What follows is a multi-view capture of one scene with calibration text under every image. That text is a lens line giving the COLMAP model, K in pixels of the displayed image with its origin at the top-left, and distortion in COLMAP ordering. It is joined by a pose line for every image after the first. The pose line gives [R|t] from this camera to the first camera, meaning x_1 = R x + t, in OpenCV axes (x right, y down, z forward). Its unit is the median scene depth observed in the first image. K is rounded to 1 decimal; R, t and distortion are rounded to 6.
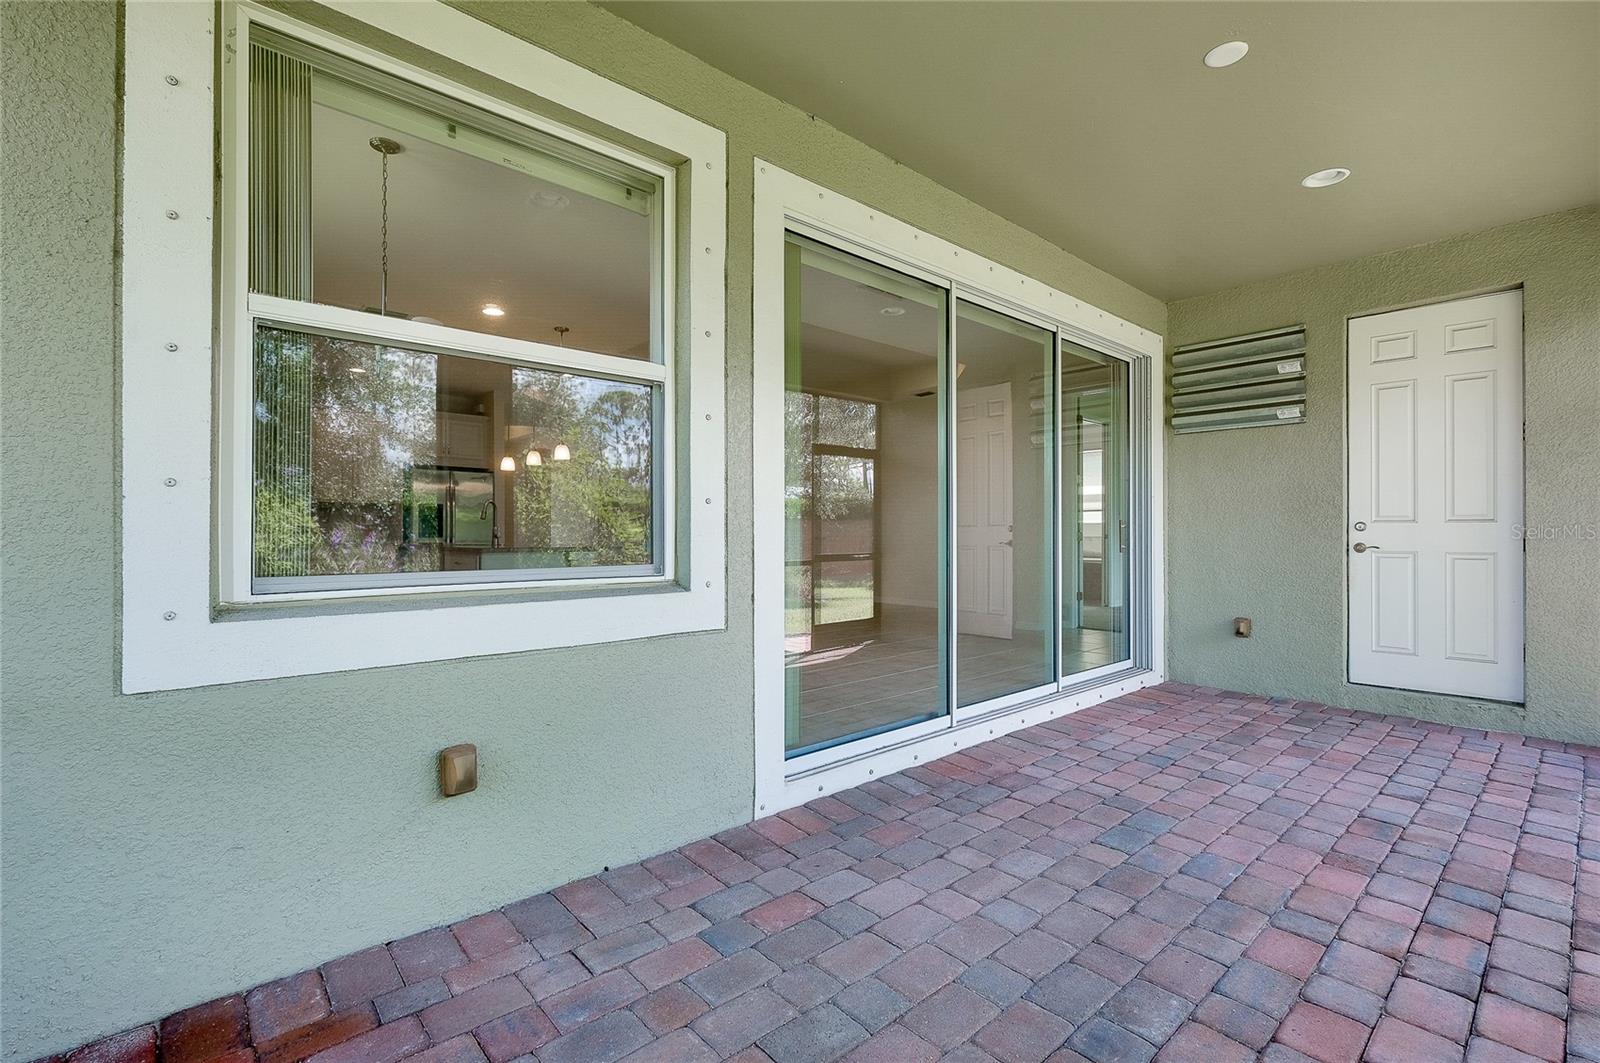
lens RADIAL K [[715.5, 0, 779.7], [0, 715.5, 533.8], [0, 0, 1]] dist [0.002505, -0.000250]
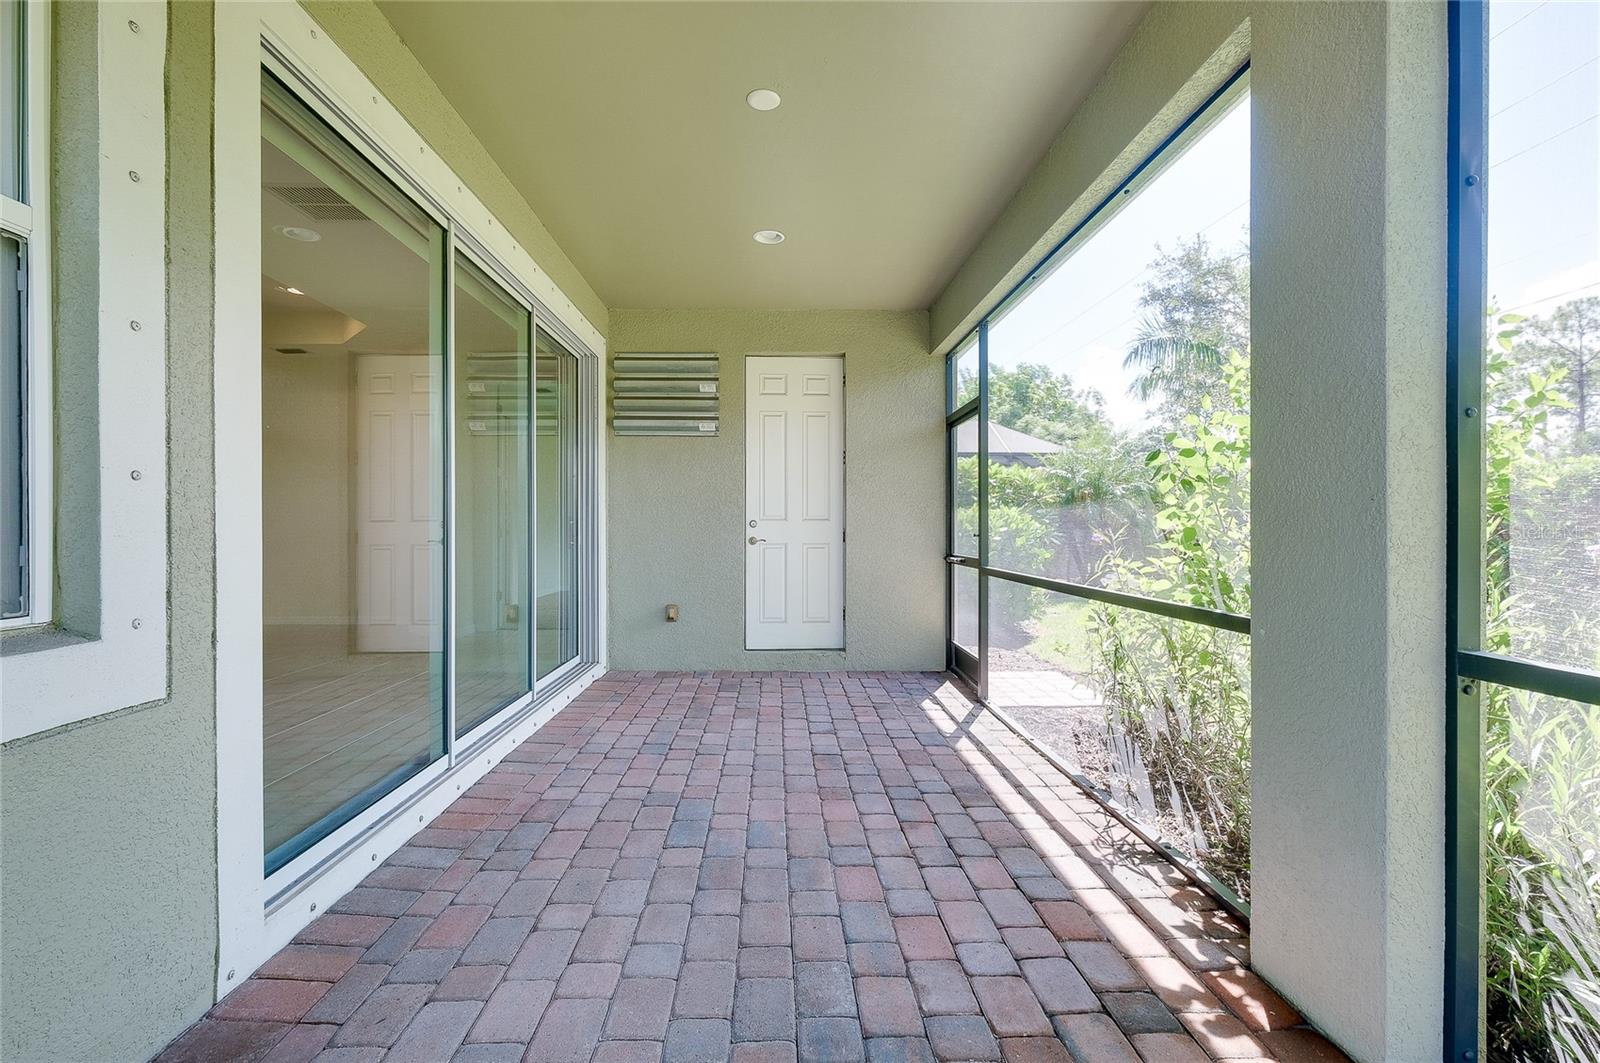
lens RADIAL K [[728.7, 0, 800.0], [0, 728.7, 531.5], [0, 0, 1]] dist [0.001633, 0.000139]
pose [[0.630974, -0.004442, 0.775791, -0.184540], [0.002384, 0.999990, 0.003787, -0.002295], [-0.775800, -0.000540, 0.630978, 0.201386]]
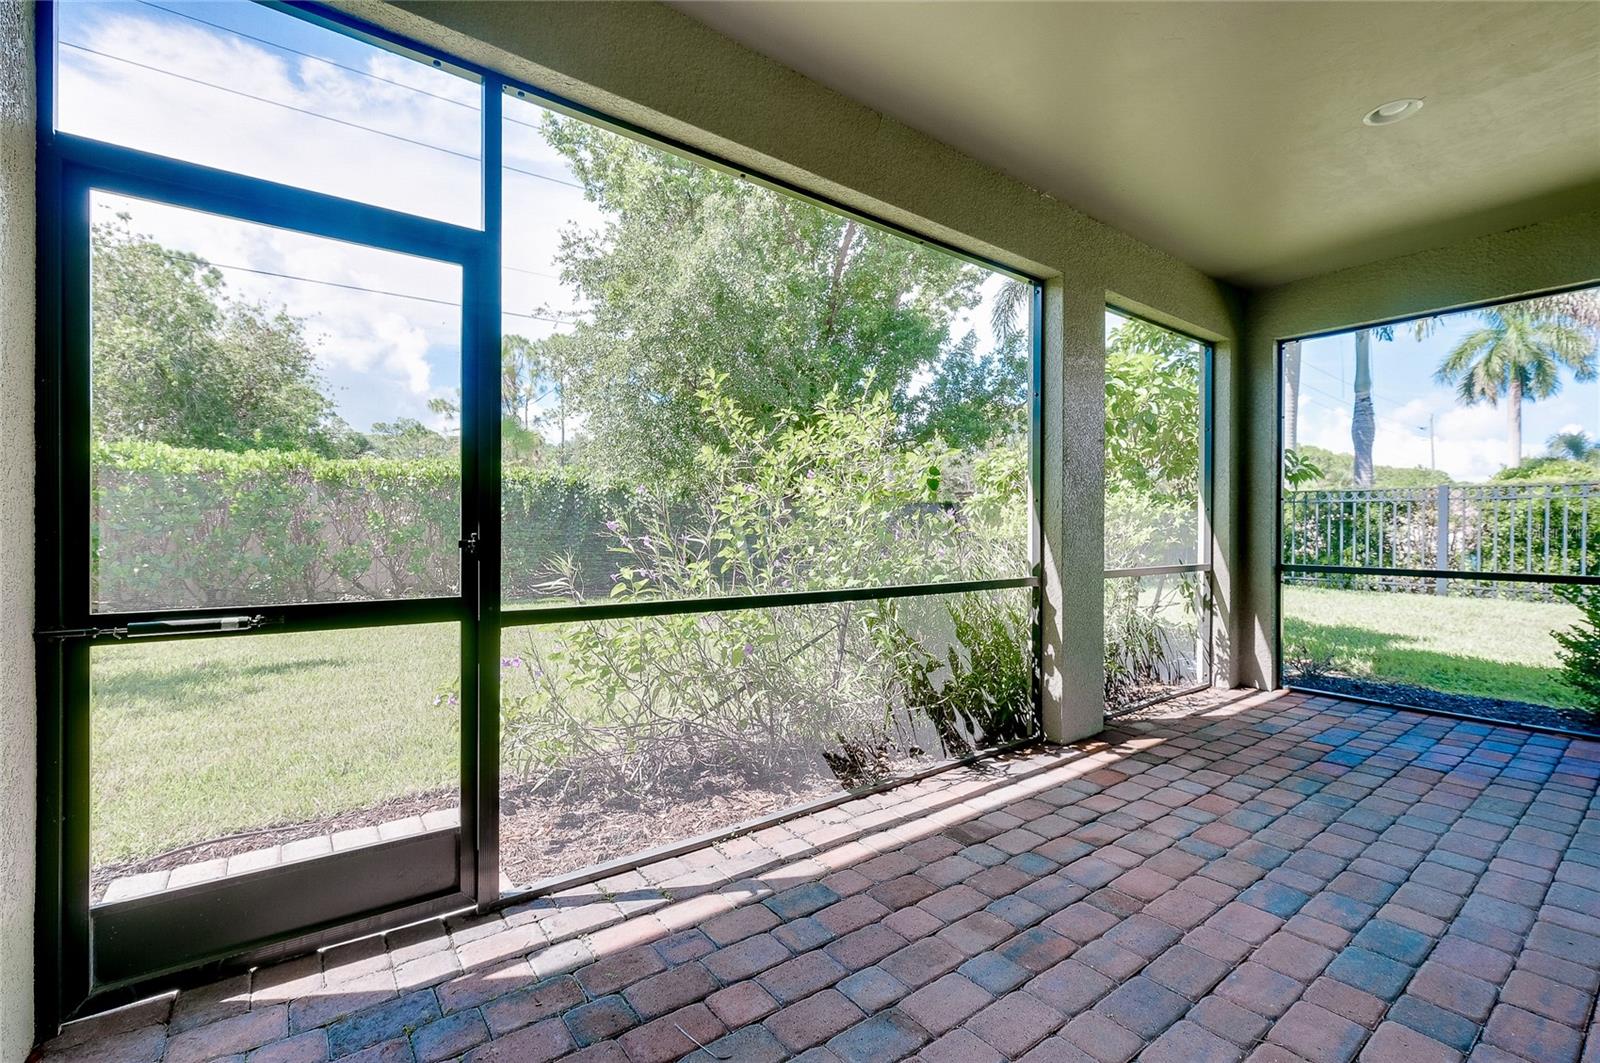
lens RADIAL K [[728.7, 0, 800.0], [0, 728.7, 531.5], [0, 0, 1]] dist [0.001633, 0.000139]
pose [[-0.999035, -0.010959, 0.042537, 0.941117], [-0.010556, 0.999897, 0.009696, -0.001347], [-0.042639, 0.009238, -0.999048, 1.559622]]
